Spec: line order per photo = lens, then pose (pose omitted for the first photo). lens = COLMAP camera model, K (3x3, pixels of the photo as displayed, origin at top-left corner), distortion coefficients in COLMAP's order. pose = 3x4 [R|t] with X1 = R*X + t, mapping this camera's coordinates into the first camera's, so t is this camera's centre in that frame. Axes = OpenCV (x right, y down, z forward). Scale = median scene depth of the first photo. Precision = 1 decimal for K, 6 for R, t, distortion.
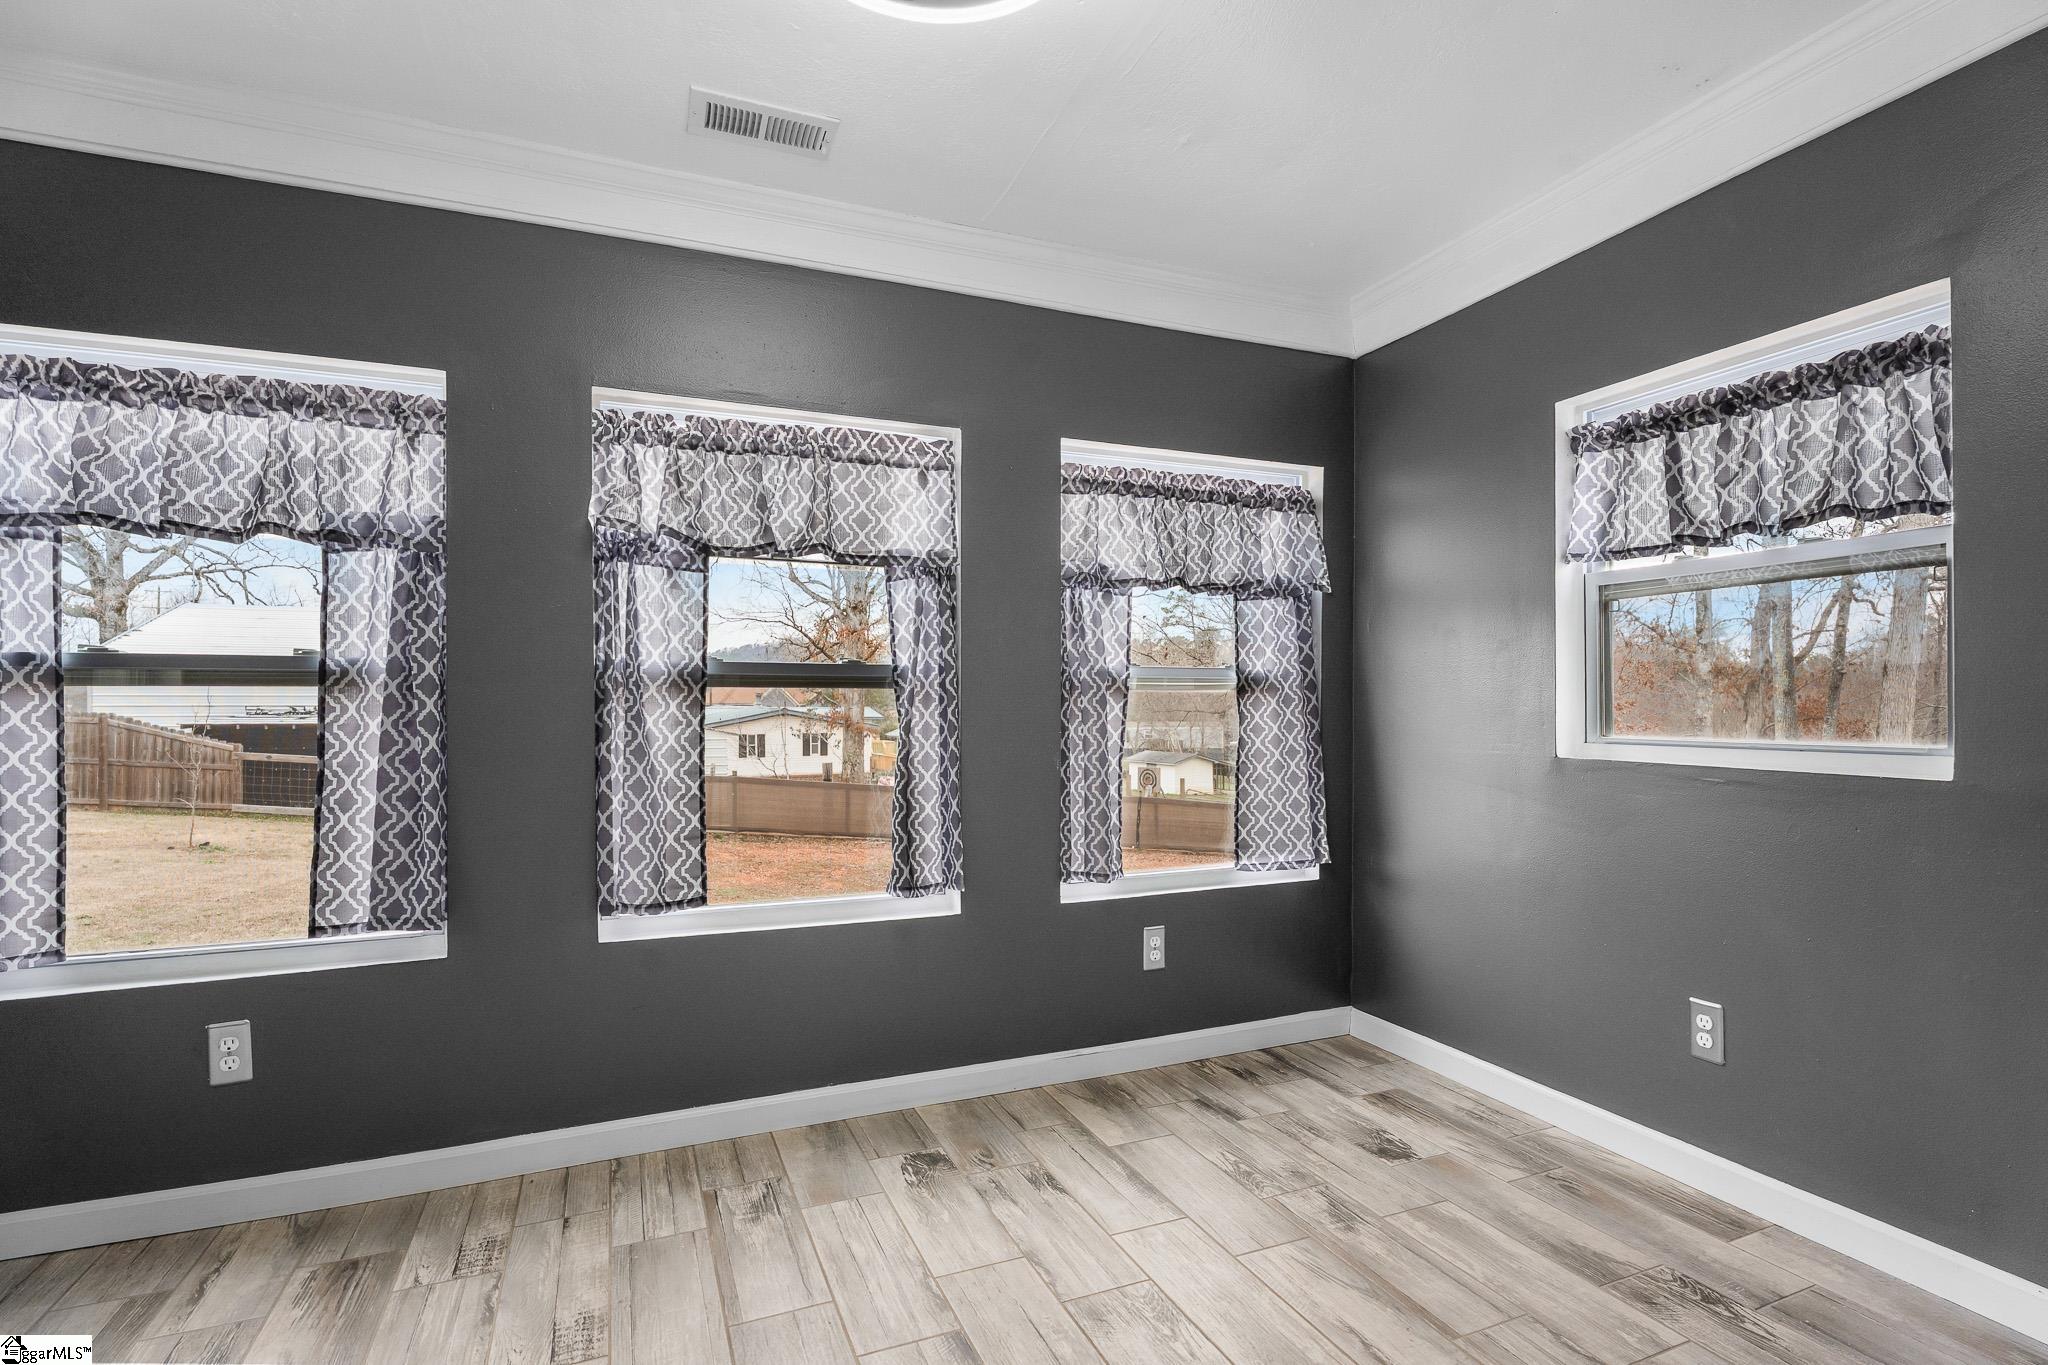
lens RADIAL K [[995.3, 0, 1035.9], [0, 995.3, 687.8], [0, 0, 1]] dist [-0.010989, -0.000206]
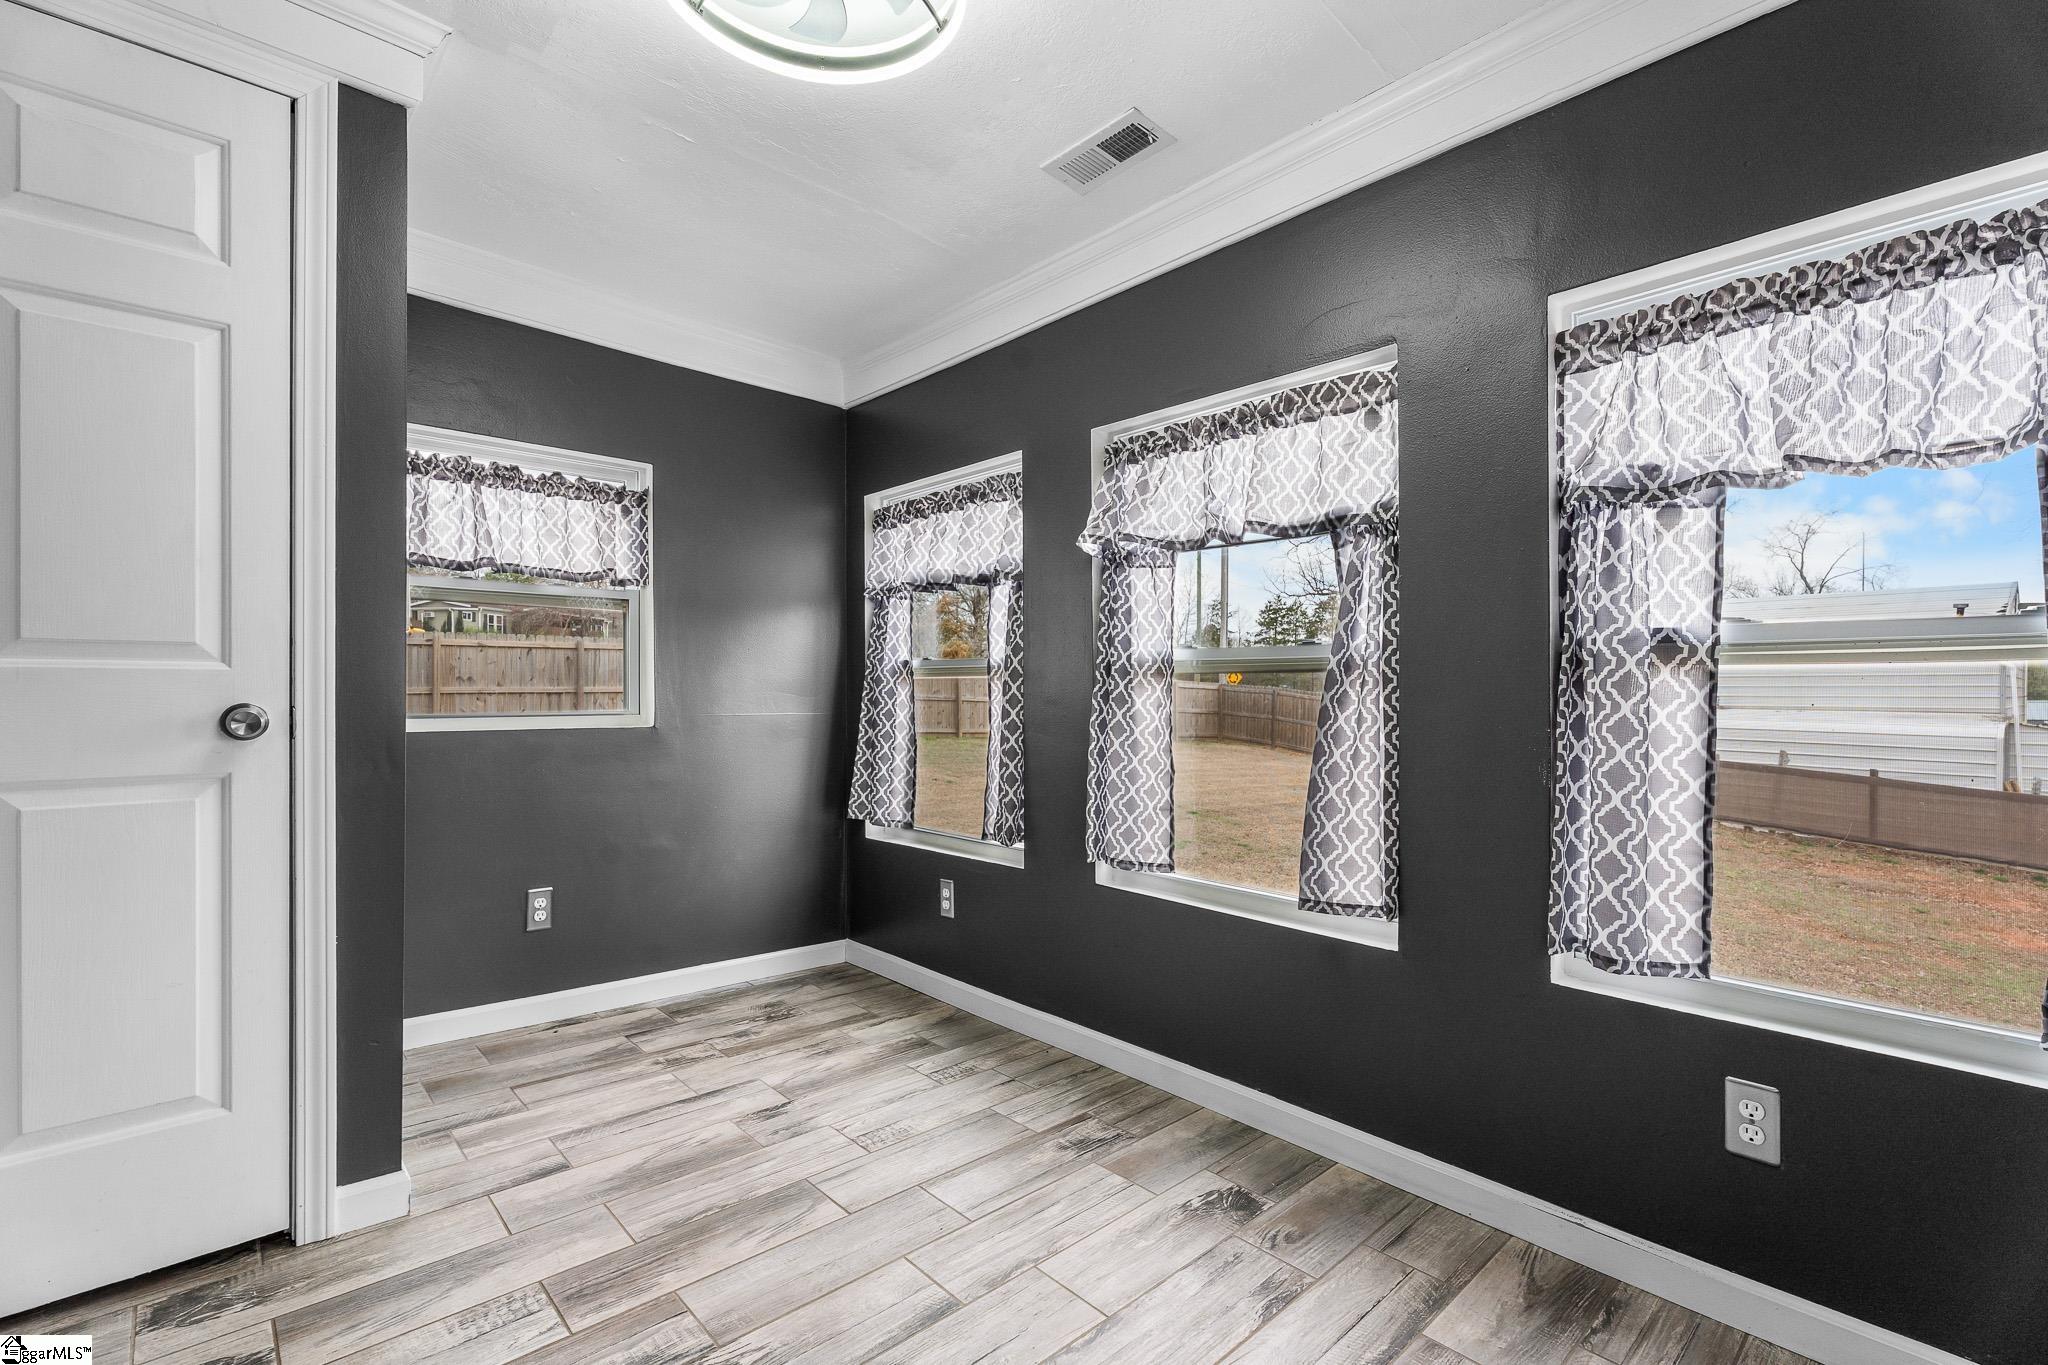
lens RADIAL K [[917.5, 0, 1029.9], [0, 917.5, 690.2], [0, 0, 1]] dist [0.000326, 0.001358]
pose [[0.321757, -0.002658, -0.946819, 0.636657], [0.004746, 0.999988, -0.001194, 0.020841], [0.946810, -0.004110, 0.321766, 0.590410]]
